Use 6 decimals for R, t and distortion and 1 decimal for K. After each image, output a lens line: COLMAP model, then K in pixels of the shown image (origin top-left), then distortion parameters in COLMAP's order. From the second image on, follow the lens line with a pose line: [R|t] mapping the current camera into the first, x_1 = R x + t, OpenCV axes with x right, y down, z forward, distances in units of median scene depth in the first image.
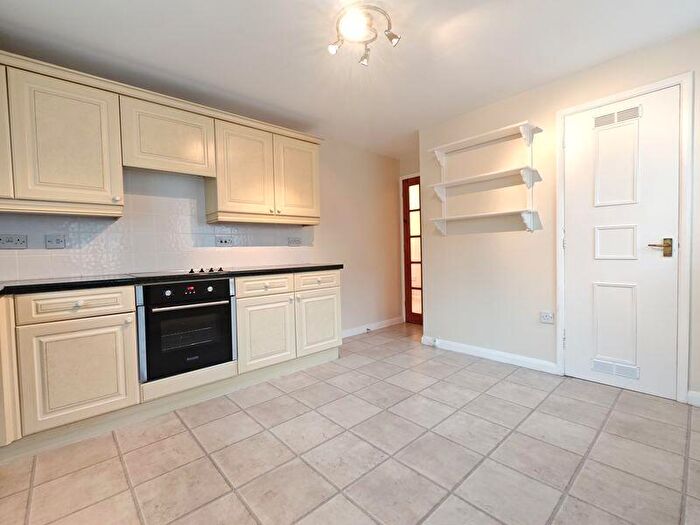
lens RADIAL K [[319.3, 0, 350.0], [0, 319.3, 262.5], [0, 0, 1]] dist [-0.001025, -0.000168]
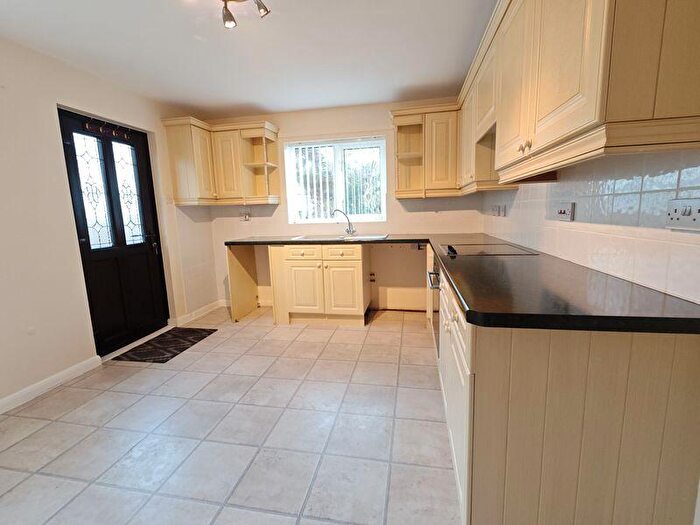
lens RADIAL K [[319.3, 0, 350.0], [0, 319.3, 262.5], [0, 0, 1]] dist [-0.001025, -0.000168]
pose [[-0.796227, 0.145028, -0.587358, 0.306519], [0.029384, 0.978967, 0.201890, -0.129381], [0.604284, 0.143491, -0.783742, 1.548827]]
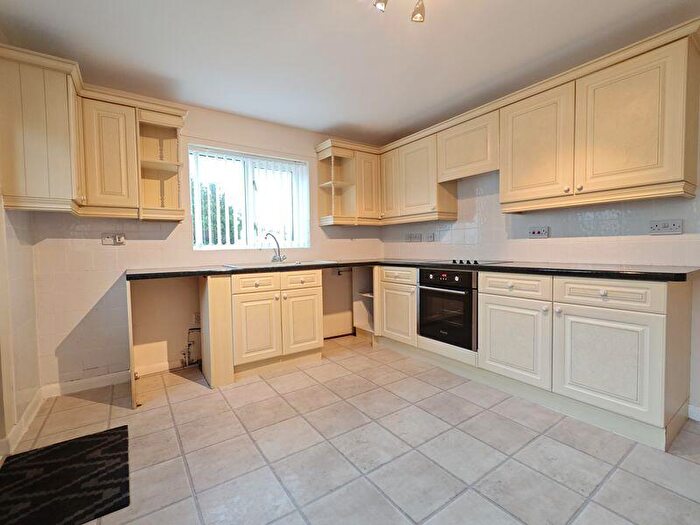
lens RADIAL K [[319.3, 0, 350.0], [0, 319.3, 262.5], [0, 0, 1]] dist [-0.001025, -0.000168]
pose [[-0.124899, 0.076859, -0.989188, 0.710704], [-0.015519, 0.996722, 0.079404, -0.056568], [0.992048, 0.025269, -0.123297, 0.751006]]
